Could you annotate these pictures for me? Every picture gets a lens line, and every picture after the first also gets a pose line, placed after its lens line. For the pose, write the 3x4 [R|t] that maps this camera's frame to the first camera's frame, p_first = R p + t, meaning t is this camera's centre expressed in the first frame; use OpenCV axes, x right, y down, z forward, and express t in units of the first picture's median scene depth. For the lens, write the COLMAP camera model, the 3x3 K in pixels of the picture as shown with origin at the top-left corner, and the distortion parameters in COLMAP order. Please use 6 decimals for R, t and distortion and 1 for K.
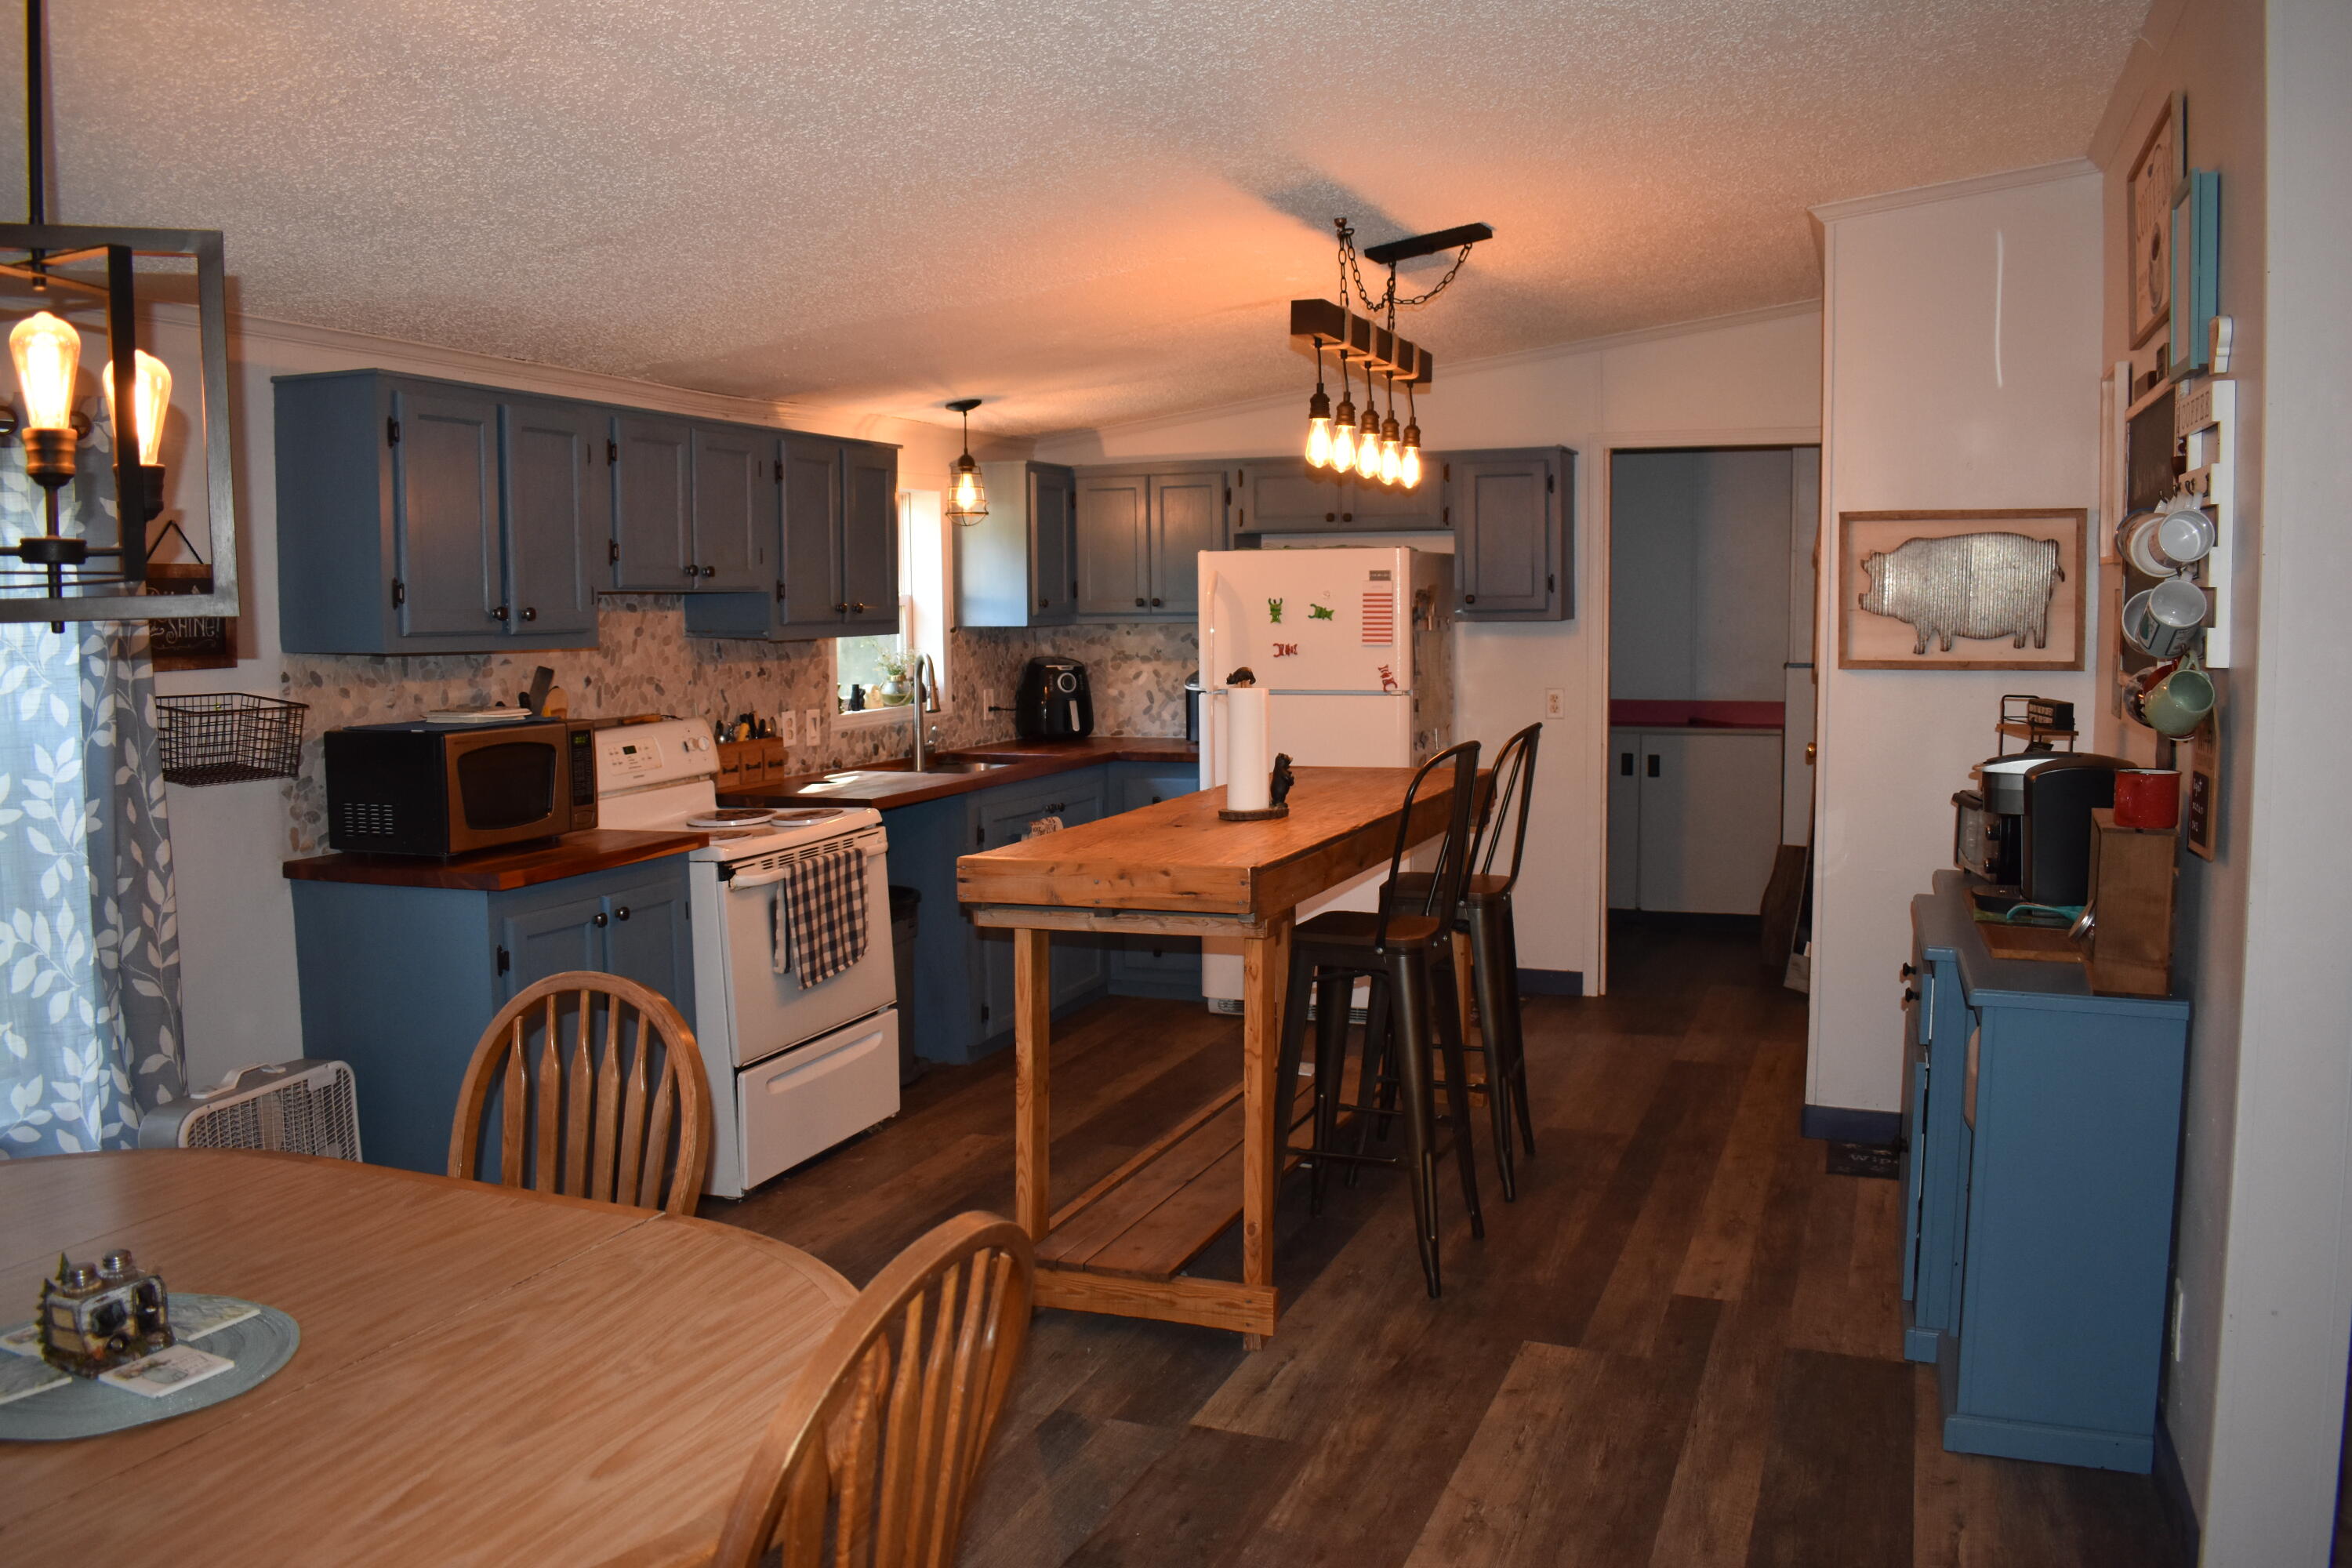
lens RADIAL K [[1849.9, 0, 1177.0], [0, 1849.9, 776.8], [0, 0, 1]] dist [-0.084187, 0.003019]
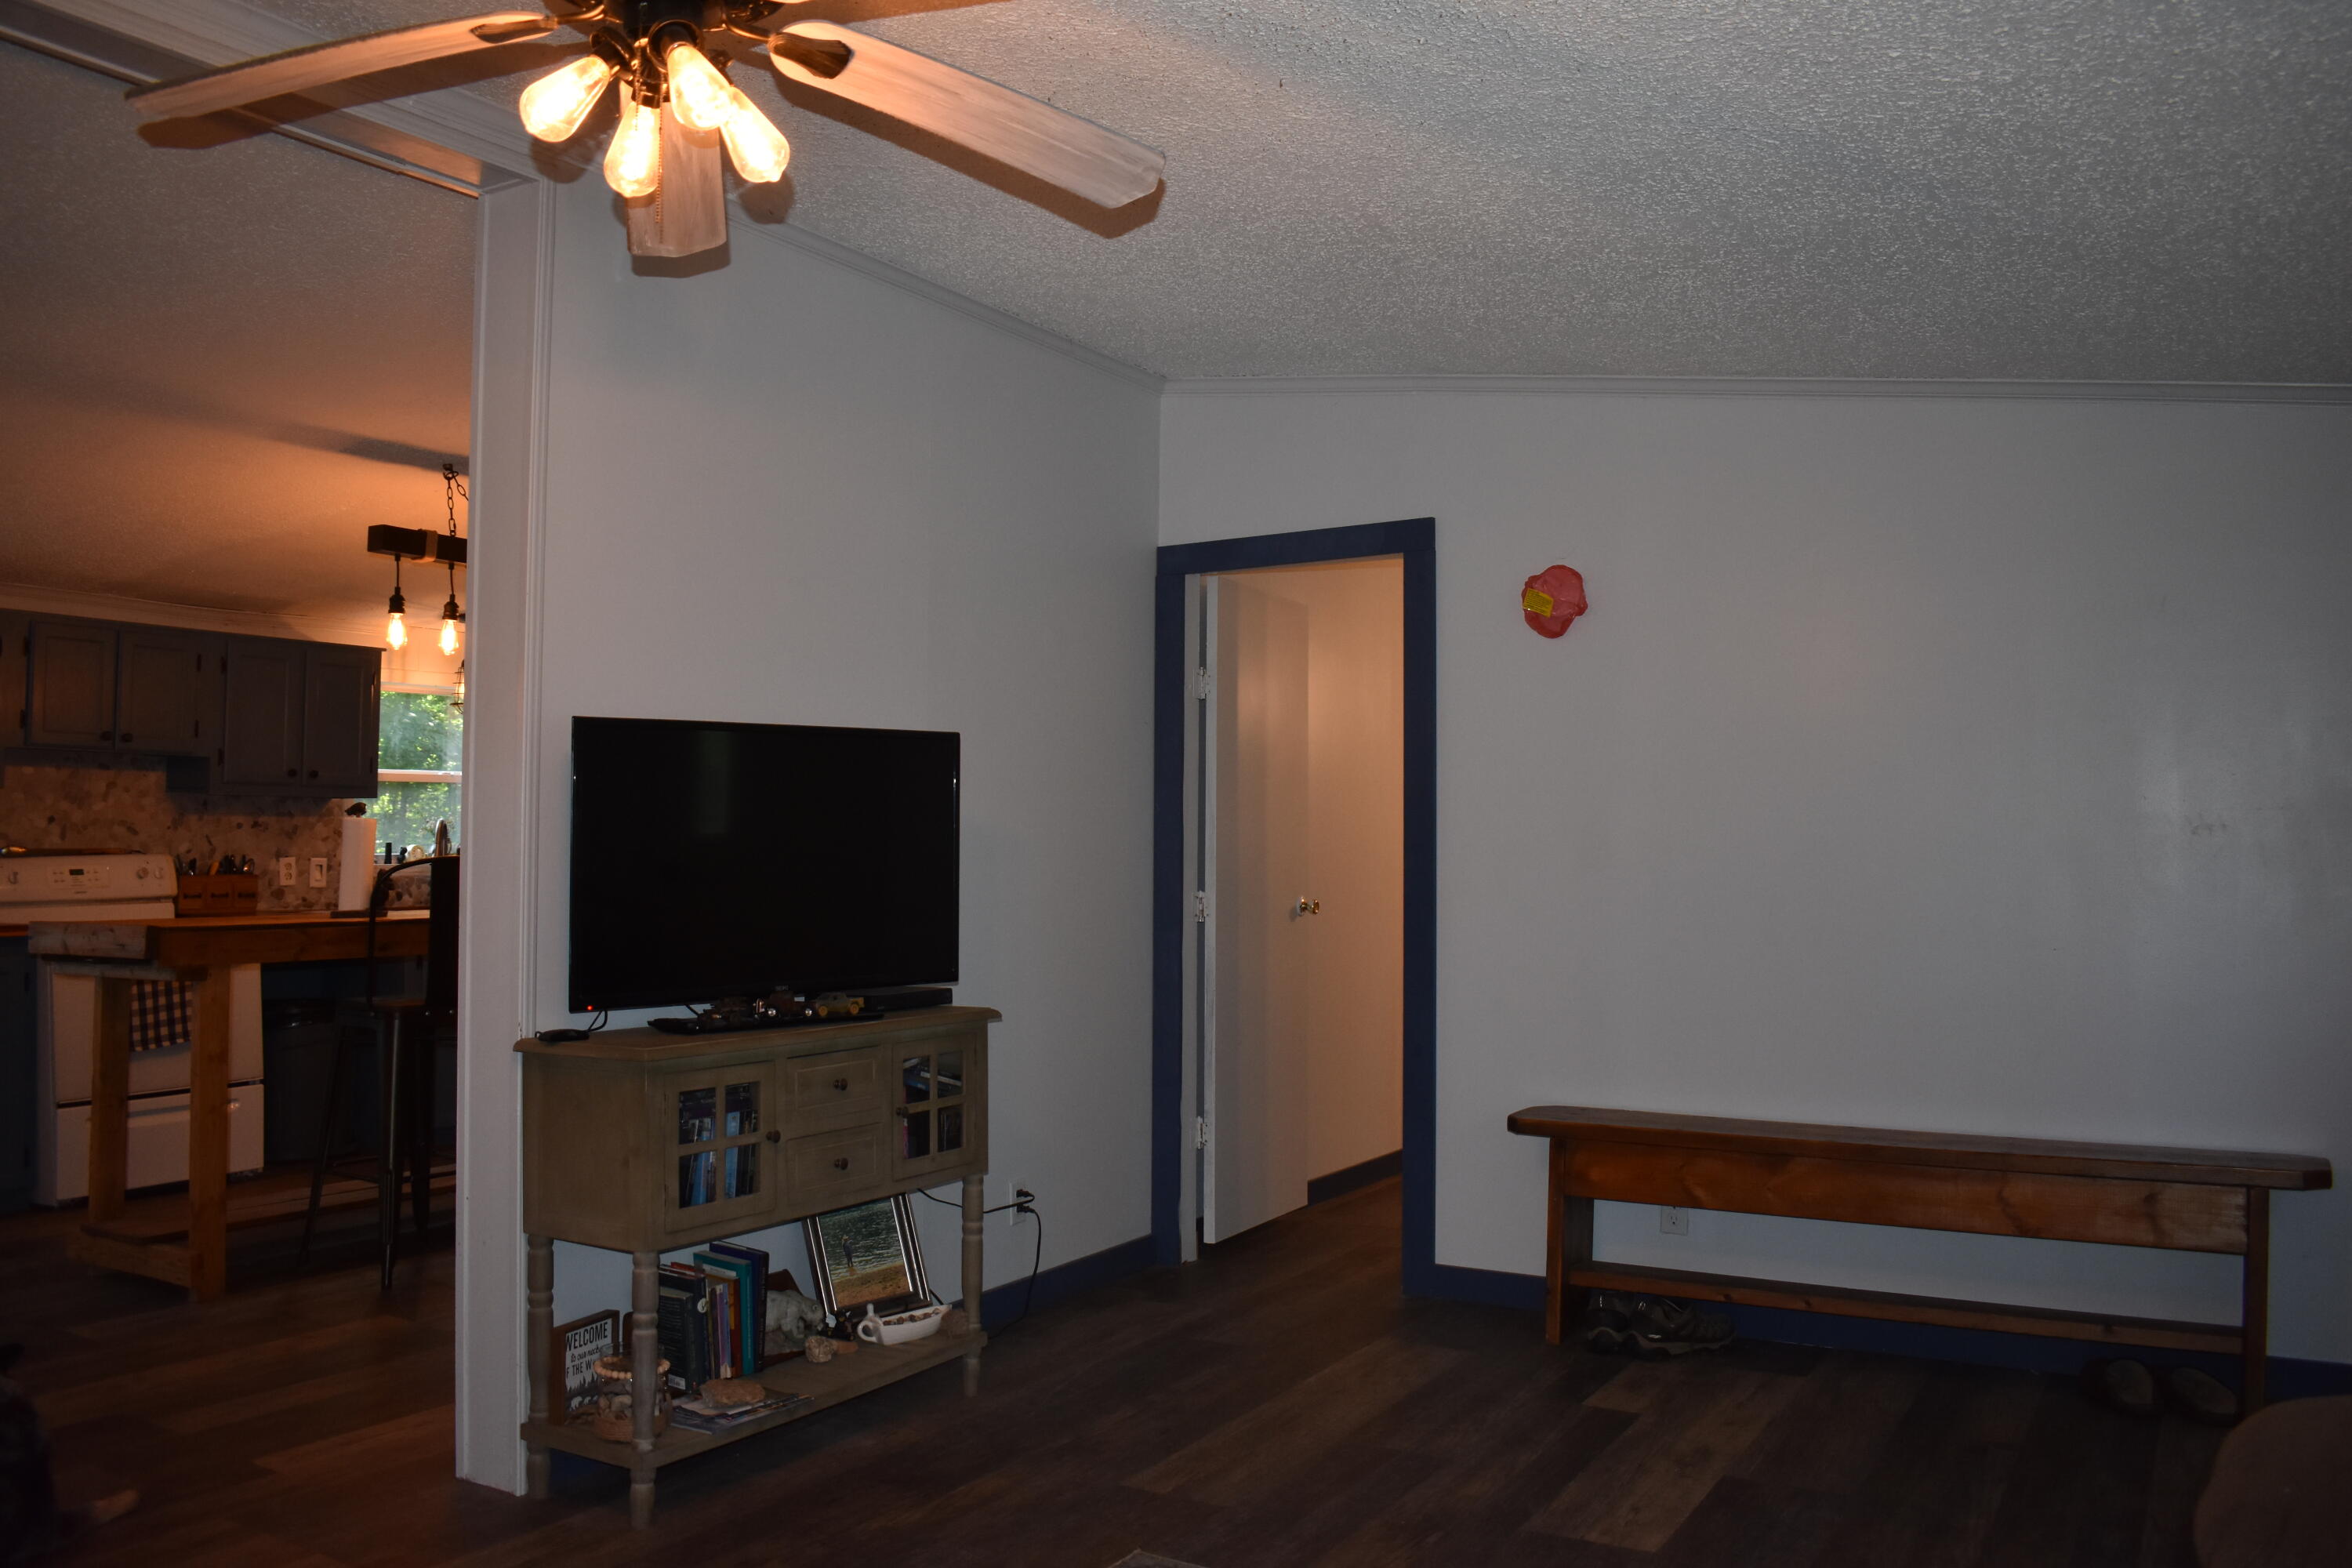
lens RADIAL K [[1849.9, 0, 1175.2], [0, 1849.9, 790.6], [0, 0, 1]] dist [-0.084187, 0.003019]
pose [[0.985578, 0.008581, -0.169001, 0.656453], [-0.029463, 0.992161, -0.121445, 0.056995], [0.166634, 0.124673, 0.978105, -0.129050]]
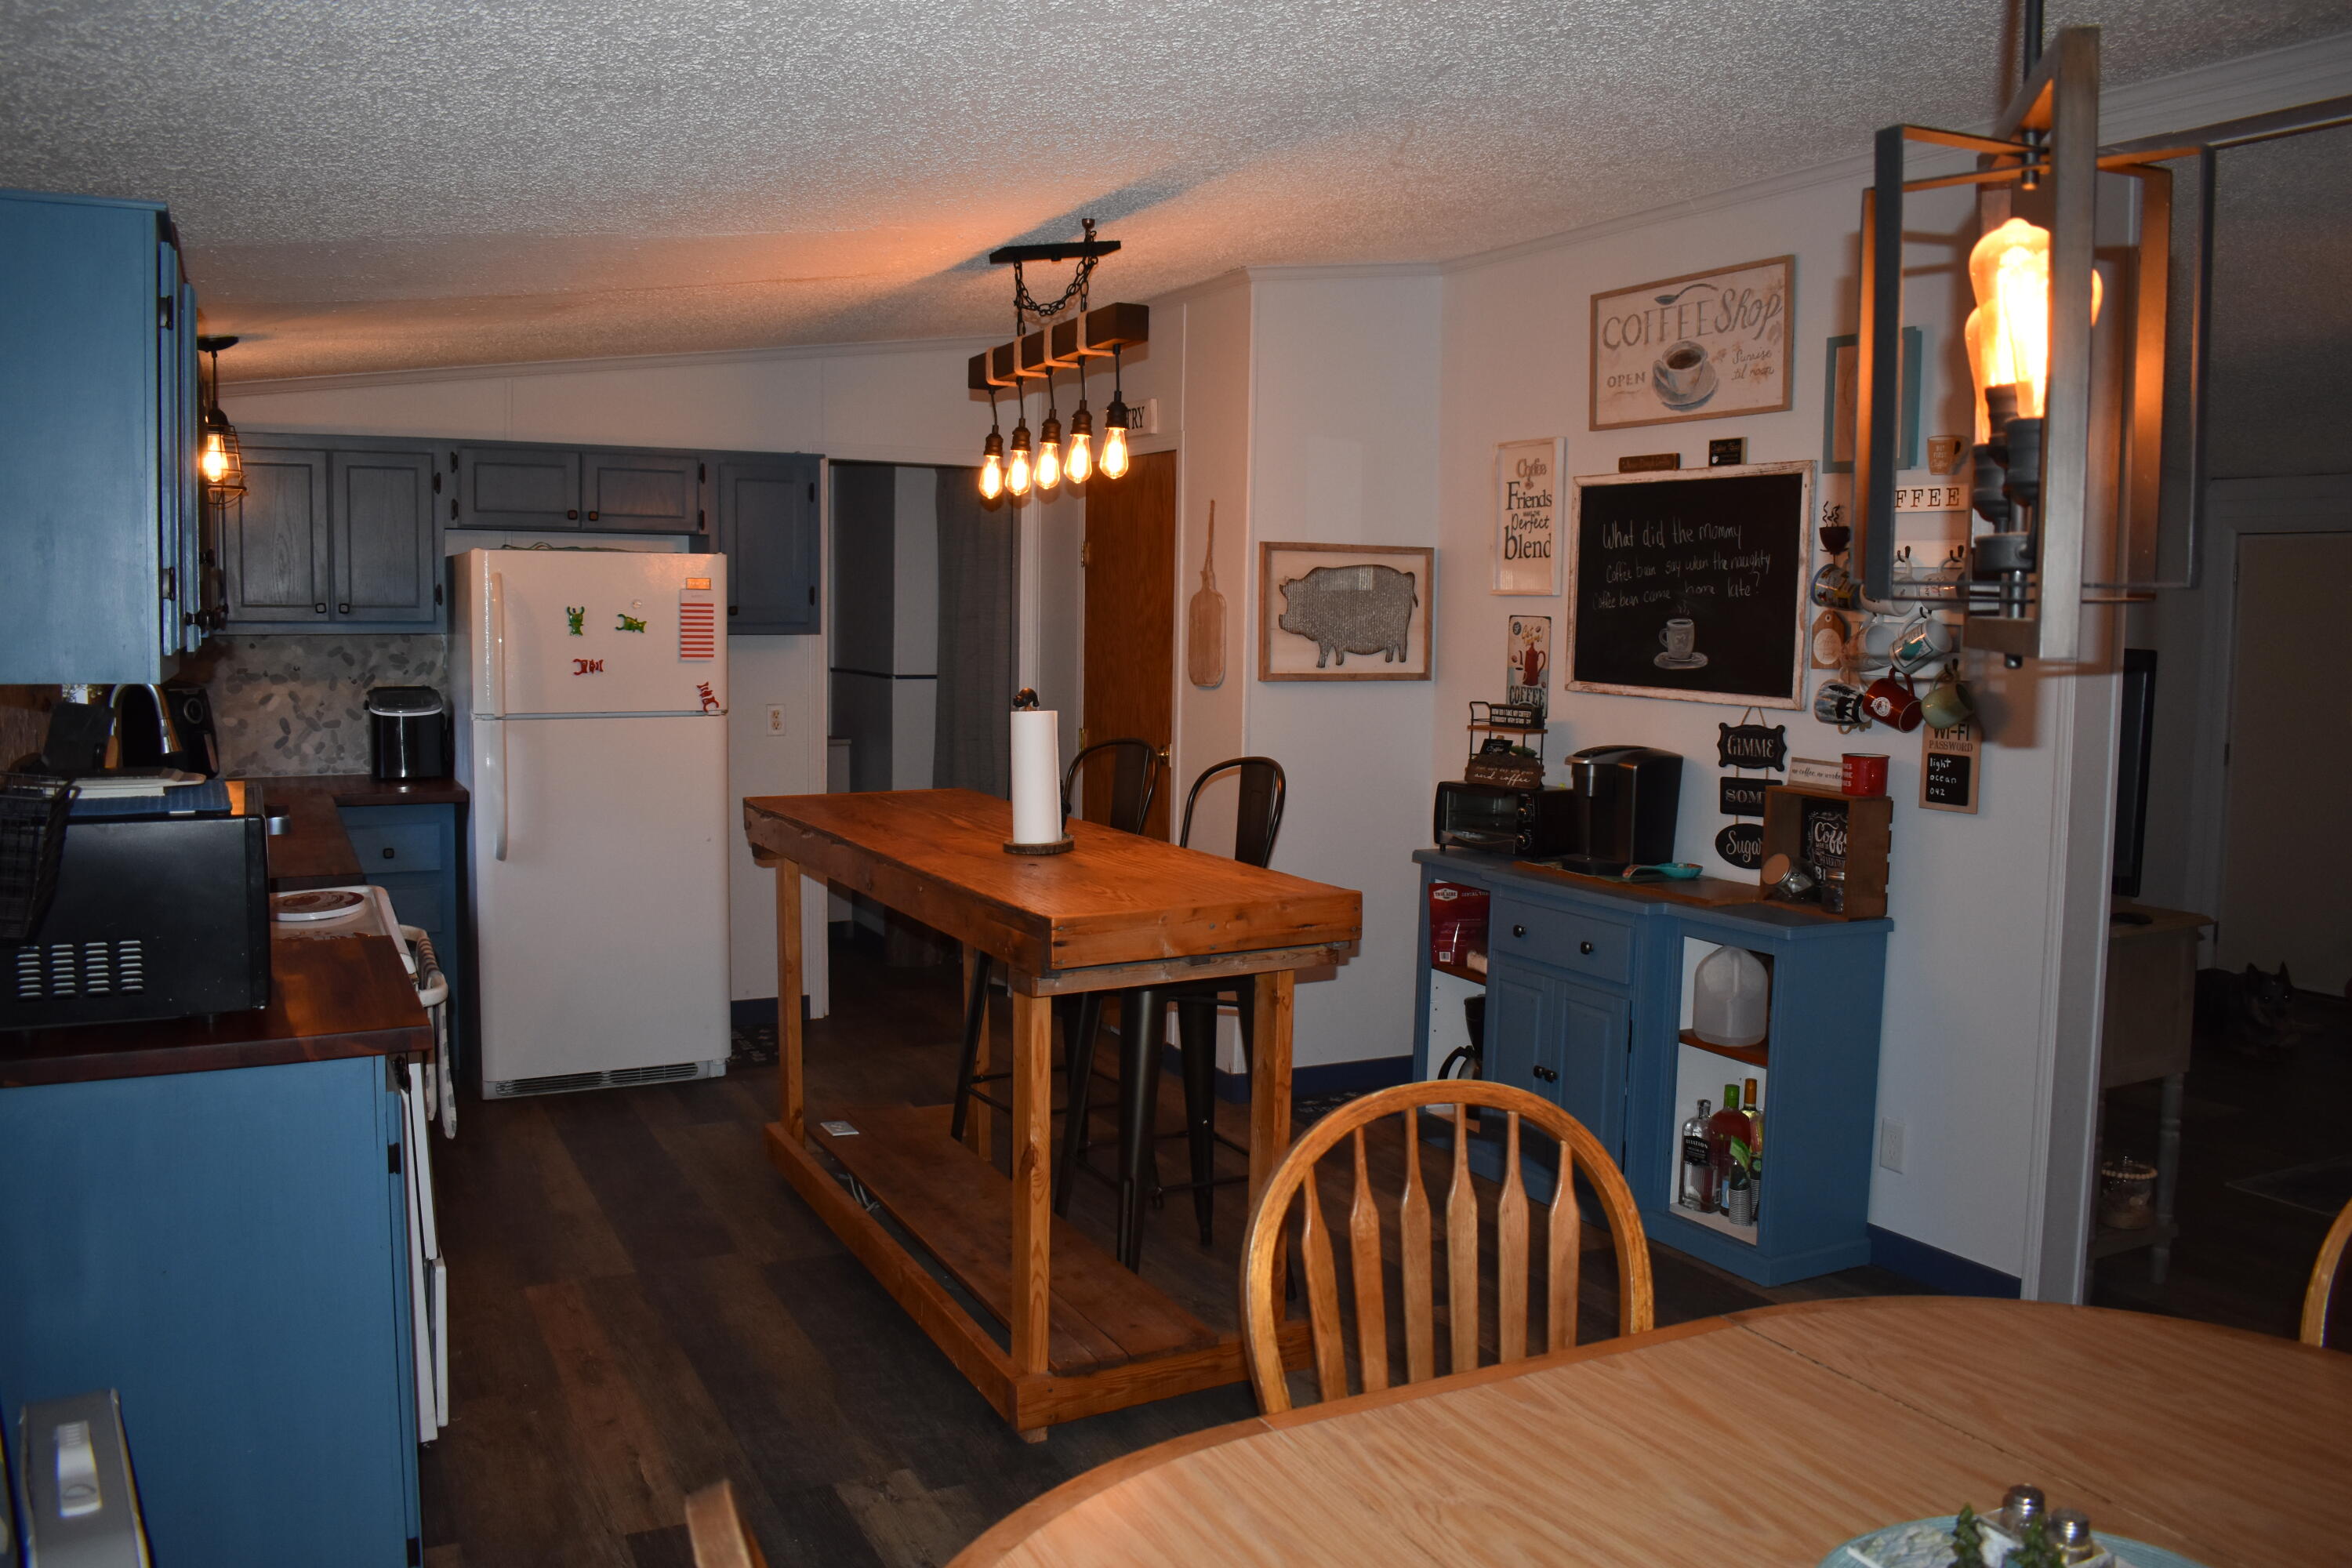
lens RADIAL K [[1849.9, 0, 1178.1], [0, 1849.9, 770.2], [0, 0, 1]] dist [-0.084187, 0.003019]
pose [[0.653747, -0.047373, 0.755229, -0.480854], [0.052044, 0.998490, 0.017581, -0.024181], [-0.754921, 0.027812, 0.655226, 0.265921]]
